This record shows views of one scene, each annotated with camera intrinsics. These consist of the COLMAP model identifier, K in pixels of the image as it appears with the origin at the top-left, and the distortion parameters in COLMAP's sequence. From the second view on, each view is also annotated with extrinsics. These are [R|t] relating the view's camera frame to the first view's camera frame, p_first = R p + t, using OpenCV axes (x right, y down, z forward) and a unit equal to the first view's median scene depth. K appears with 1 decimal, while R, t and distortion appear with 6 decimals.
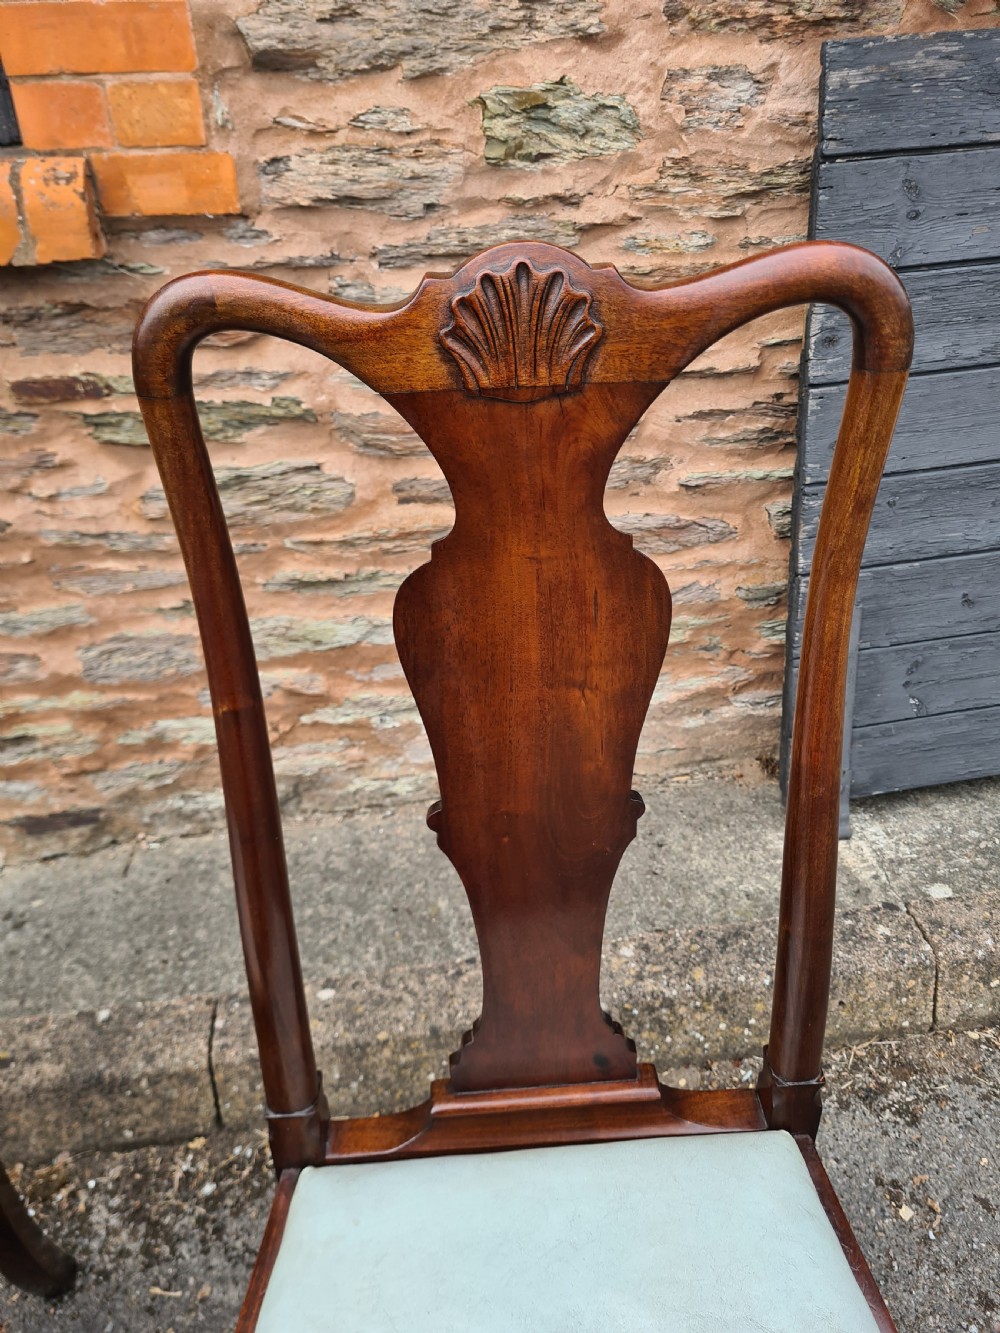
lens RADIAL K [[1038.1, 0, 519.6], [0, 1038.1, 660.3], [0, 0, 1]] dist [0.051837, -0.037148]
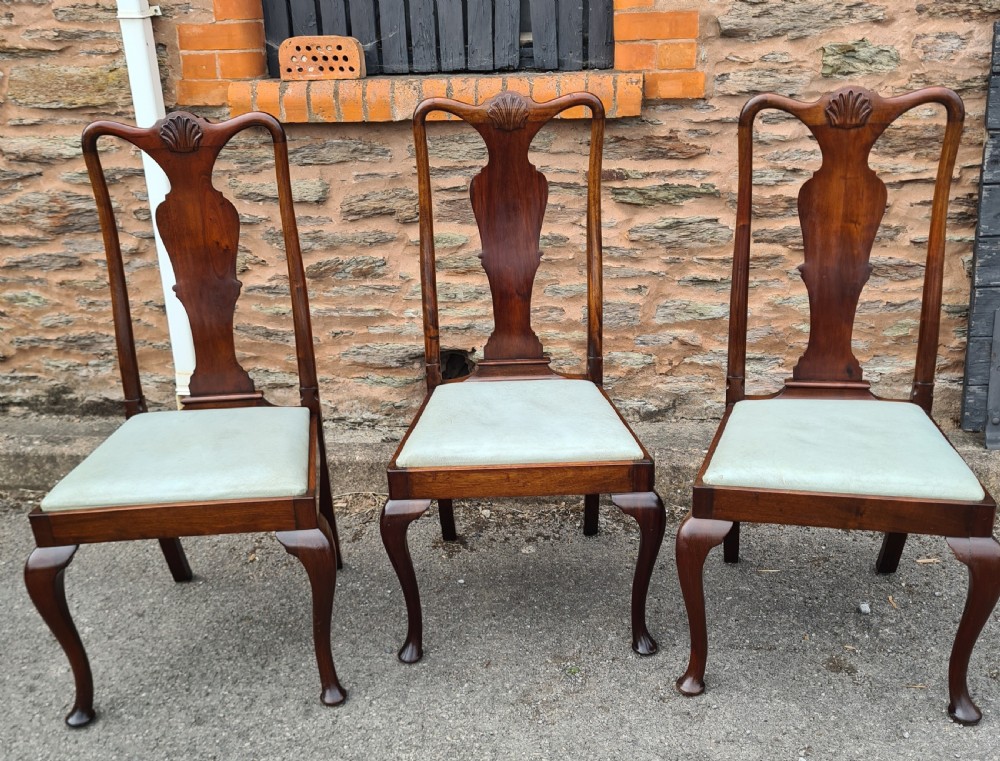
lens RADIAL K [[1020.4, 0, 514.3], [0, 1020.4, 416.0], [0, 0, 1]] dist [0.059666, -0.024565]
pose [[0.965582, 0.089229, -0.244316, -0.058589], [-0.122971, 0.984313, -0.126516, 0.525911], [0.229194, 0.152206, 0.961407, -1.010882]]
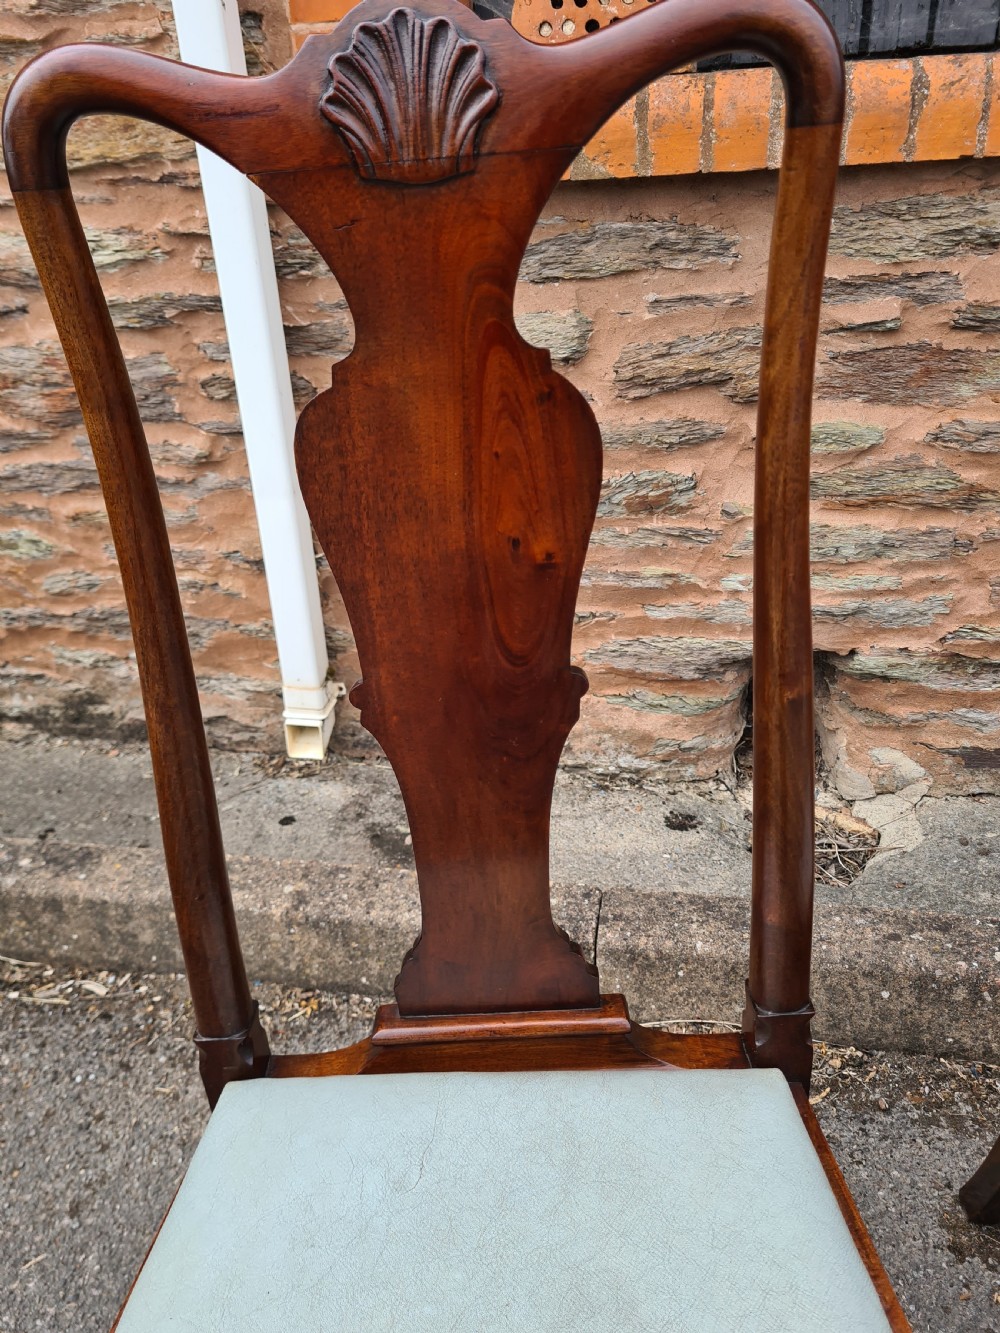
lens RADIAL K [[1032.2, 0, 503.7], [0, 1032.2, 681.6], [0, 0, 1]] dist [0.062027, -0.046816]
pose [[0.945585, 0.127078, -0.299533, -0.747496], [-0.136724, 0.990544, -0.011375, 0.197714], [0.295255, 0.051710, 0.954018, -0.089746]]
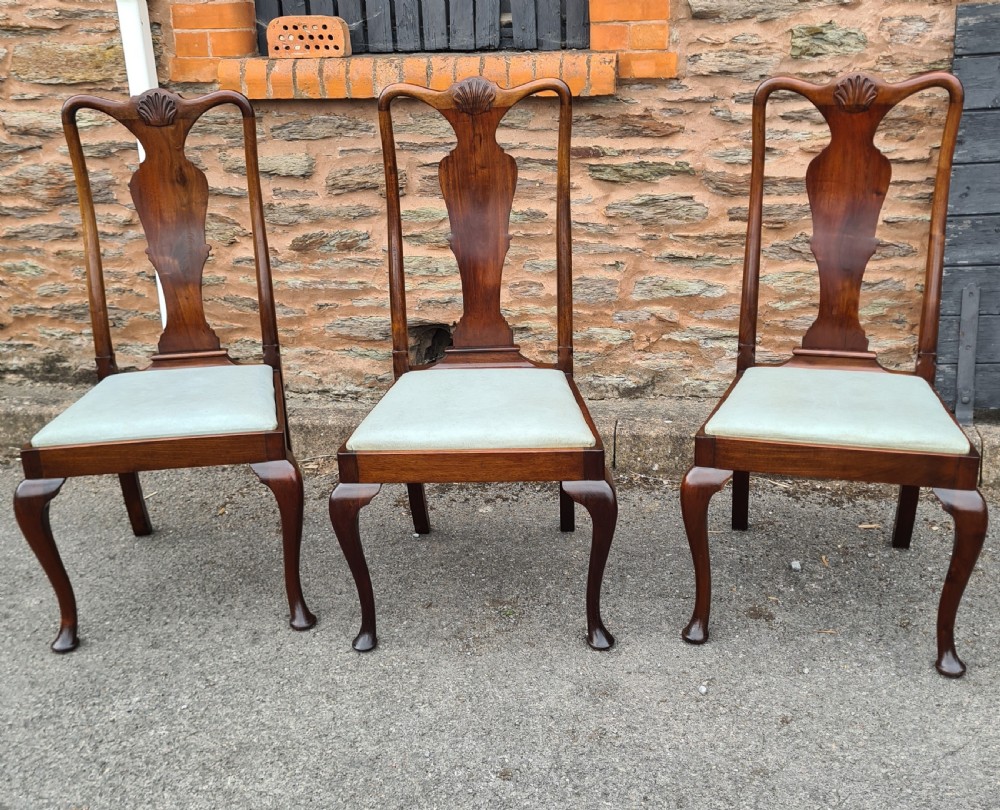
lens RADIAL K [[1119.6, 0, 517.5], [0, 1119.6, 400.9], [0, 0, 1]] dist [0.057762, -0.009820]
pose [[0.951957, 0.101914, -0.288776, 0.169381], [-0.148236, 0.978511, -0.143329, 0.616437], [0.267963, 0.179250, 0.946607, -1.189770]]
